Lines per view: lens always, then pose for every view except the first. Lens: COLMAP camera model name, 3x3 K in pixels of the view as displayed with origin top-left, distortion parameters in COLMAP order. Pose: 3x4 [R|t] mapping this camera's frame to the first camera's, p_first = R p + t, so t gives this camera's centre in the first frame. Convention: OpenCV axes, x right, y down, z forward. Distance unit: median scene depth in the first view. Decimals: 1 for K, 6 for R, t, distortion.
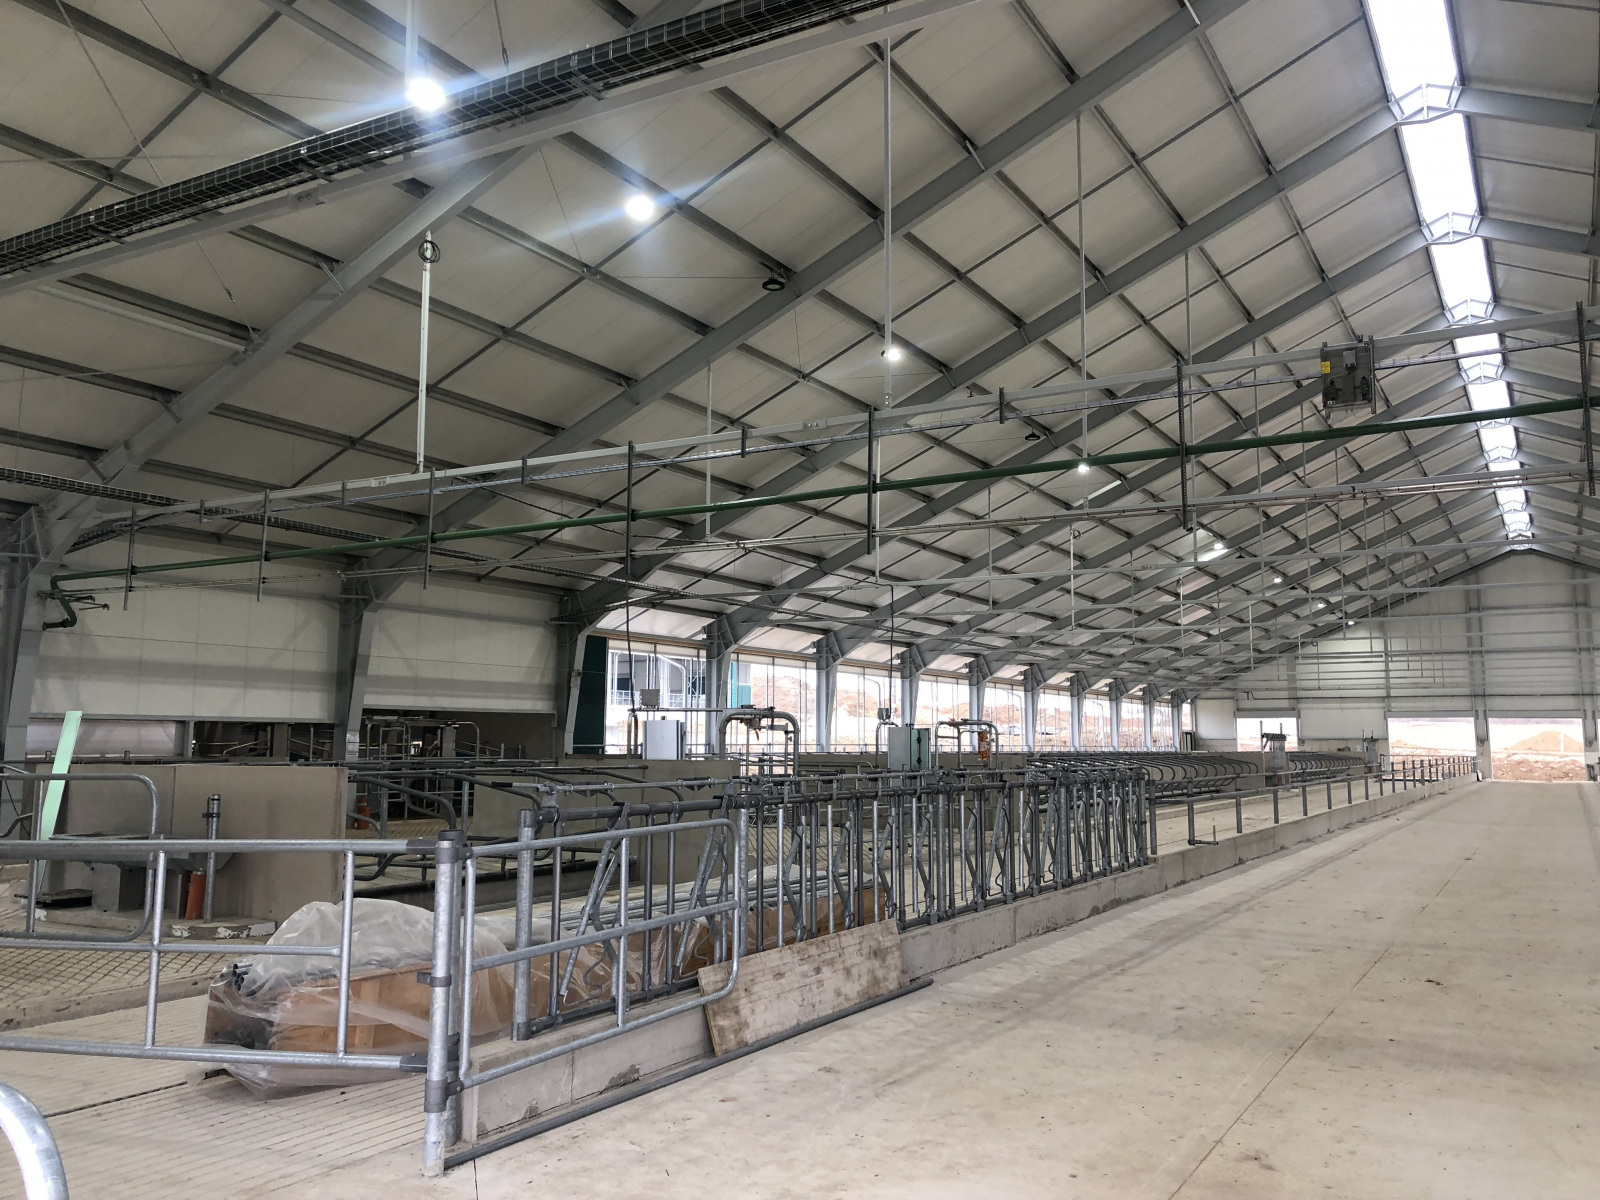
lens RADIAL K [[1300.2, 0, 800.0], [0, 1300.2, 600.0], [0, 0, 1]] dist [0.147823, -0.117953]
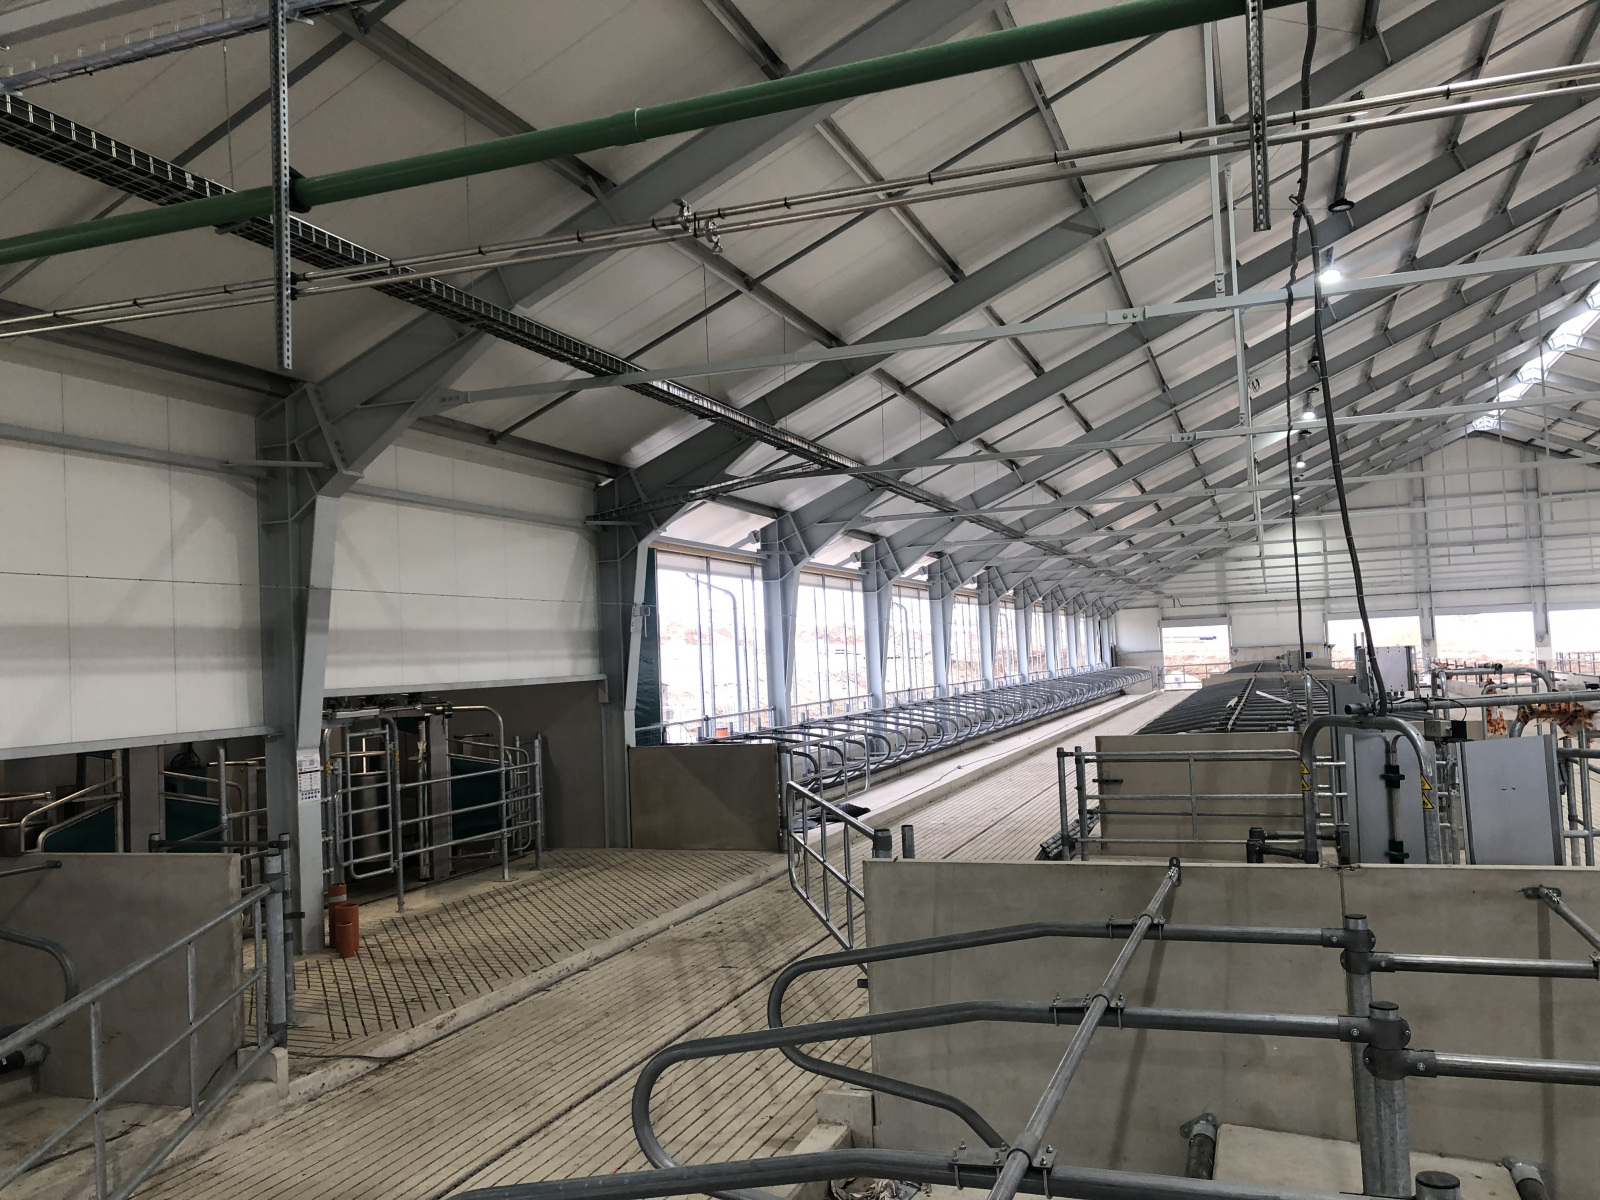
lens RADIAL K [[1300.2, 0, 800.0], [0, 1300.2, 600.0], [0, 0, 1]] dist [0.147823, -0.117953]
pose [[0.984134, -0.039141, 0.173055, -0.191248], [0.028792, 0.997666, 0.061912, 0.016953], [-0.175075, -0.055948, 0.982964, 0.394621]]
